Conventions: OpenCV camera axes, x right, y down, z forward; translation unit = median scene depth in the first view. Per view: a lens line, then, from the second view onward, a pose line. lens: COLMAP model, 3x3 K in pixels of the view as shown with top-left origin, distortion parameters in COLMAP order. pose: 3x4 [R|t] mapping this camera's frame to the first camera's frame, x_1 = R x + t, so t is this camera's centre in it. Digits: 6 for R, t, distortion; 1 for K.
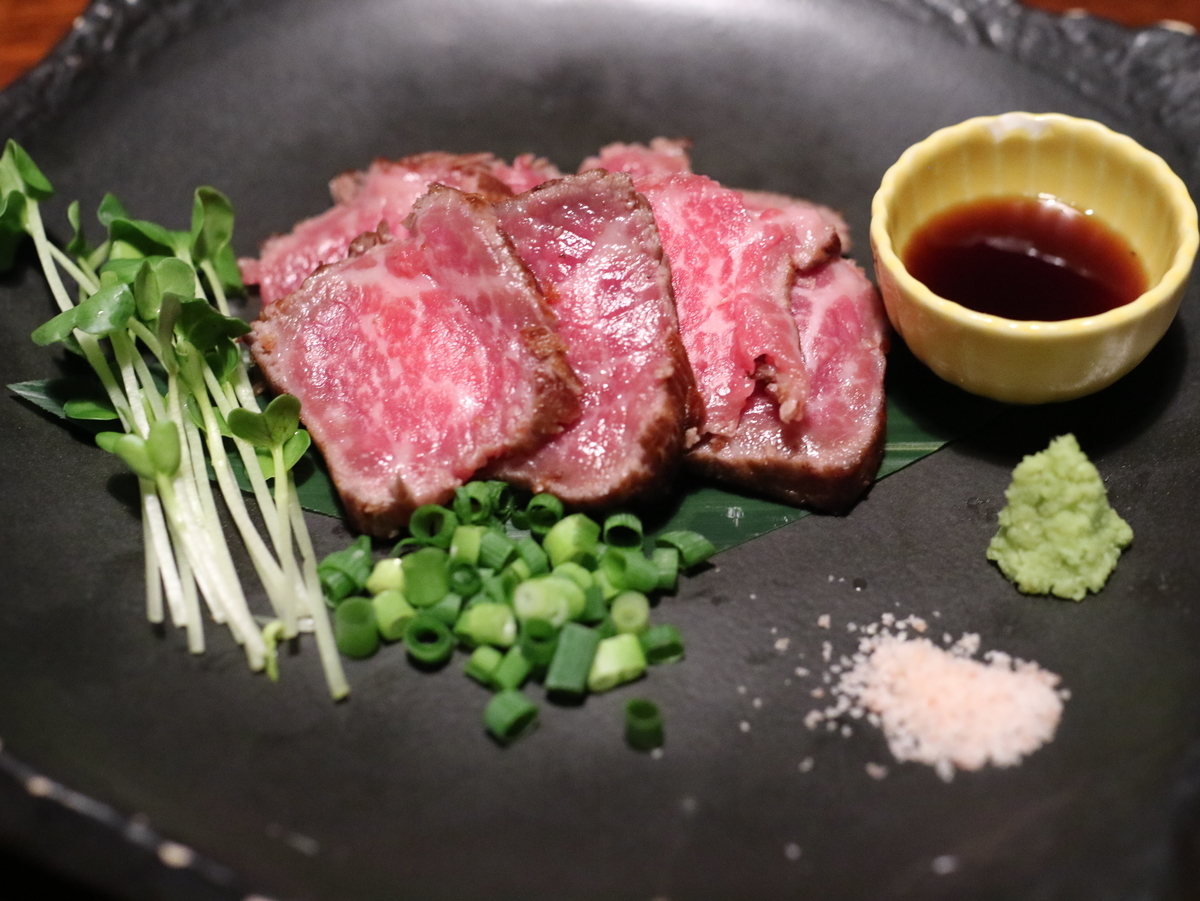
lens RADIAL K [[1740.9, 0, 600.8], [0, 1740.9, 447.2], [0, 0, 1]] dist [-0.017970, 0.000000]
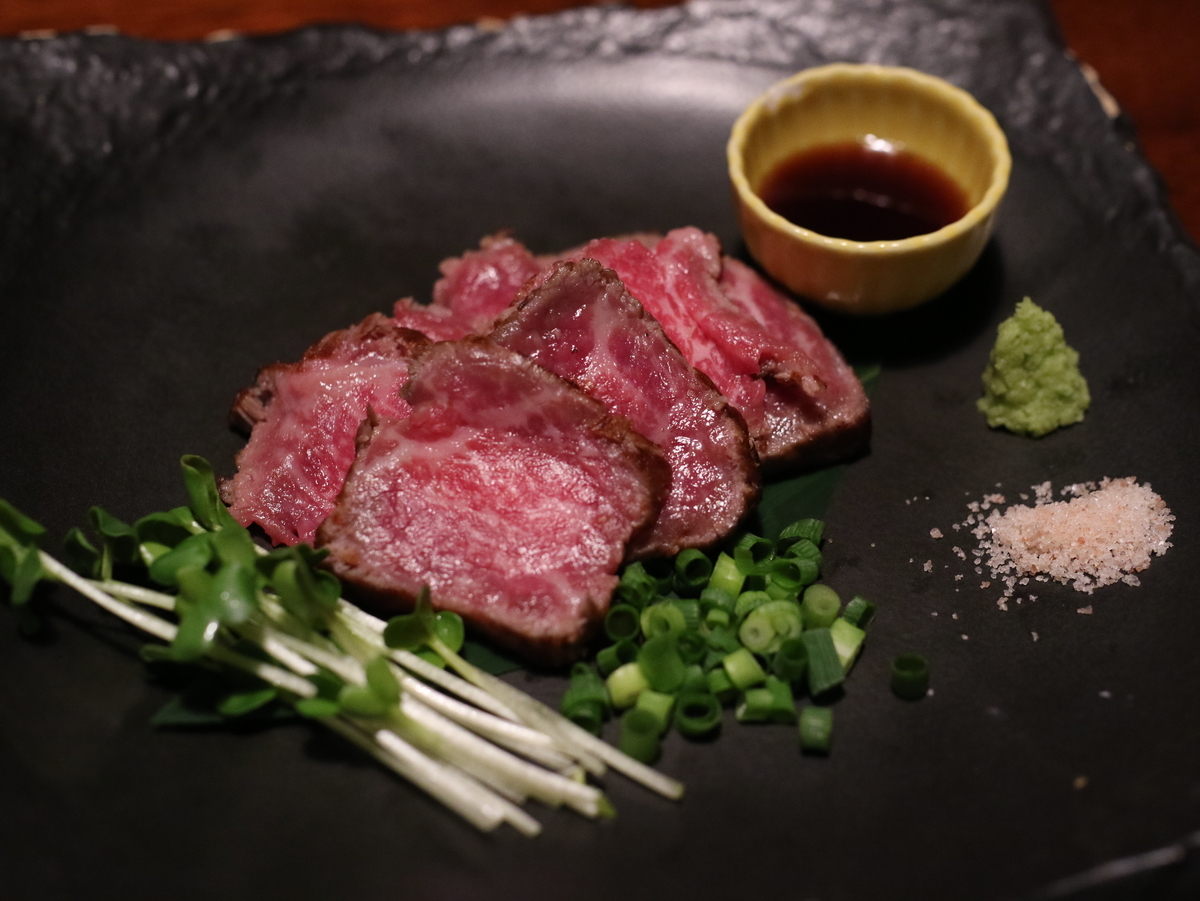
lens RADIAL K [[1740.9, 0, 601.0], [0, 1740.9, 453.4], [0, 0, 1]] dist [-0.017970, 0.000000]
pose [[0.821461, -0.447620, 0.353324, -0.426600], [0.460306, 0.886205, 0.052530, -0.106144], [-0.336630, 0.119486, 0.934025, 0.007611]]
